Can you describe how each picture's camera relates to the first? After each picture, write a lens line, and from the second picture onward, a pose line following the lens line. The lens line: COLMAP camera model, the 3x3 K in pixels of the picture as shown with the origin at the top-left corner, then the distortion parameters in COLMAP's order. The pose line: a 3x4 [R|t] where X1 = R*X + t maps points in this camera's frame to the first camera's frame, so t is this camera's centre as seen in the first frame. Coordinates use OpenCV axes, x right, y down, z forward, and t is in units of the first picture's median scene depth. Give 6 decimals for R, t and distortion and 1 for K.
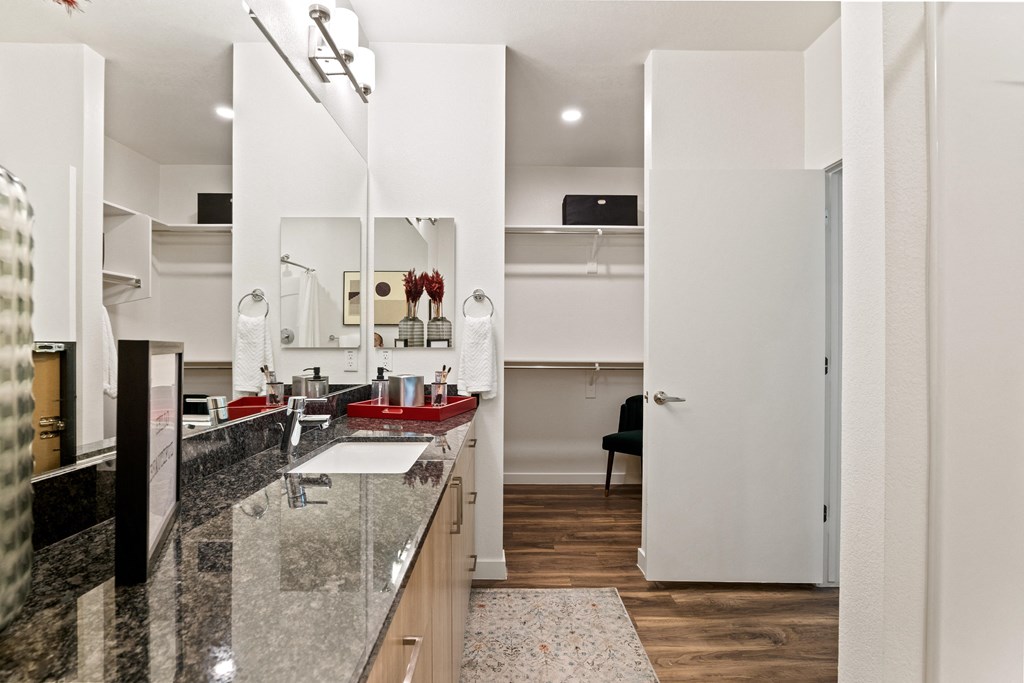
lens RADIAL K [[480.9, 0, 512.0], [0, 480.9, 341.5], [0, 0, 1]] dist [-0.015208, 0.000431]
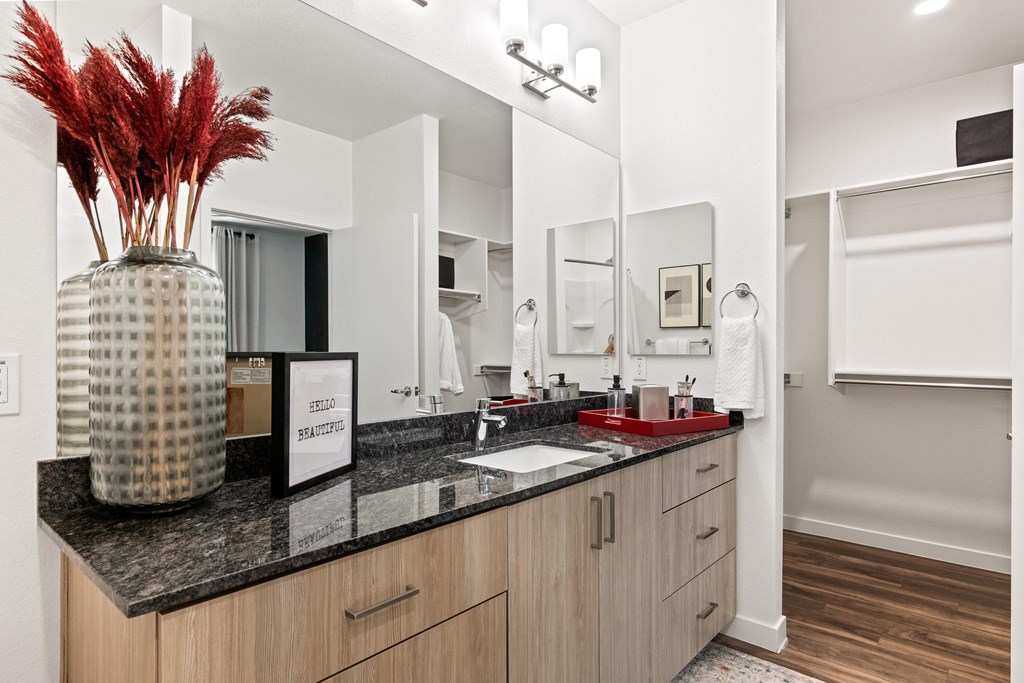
lens RADIAL K [[581.9, 0, 512.2], [0, 581.9, 346.3], [0, 0, 1]] dist [-0.001542, 0.000009]
pose [[0.727358, -0.004788, -0.686242, 0.343630], [0.007840, 0.999968, 0.001334, -0.006505], [0.686214, -0.006350, 0.727372, 0.021143]]
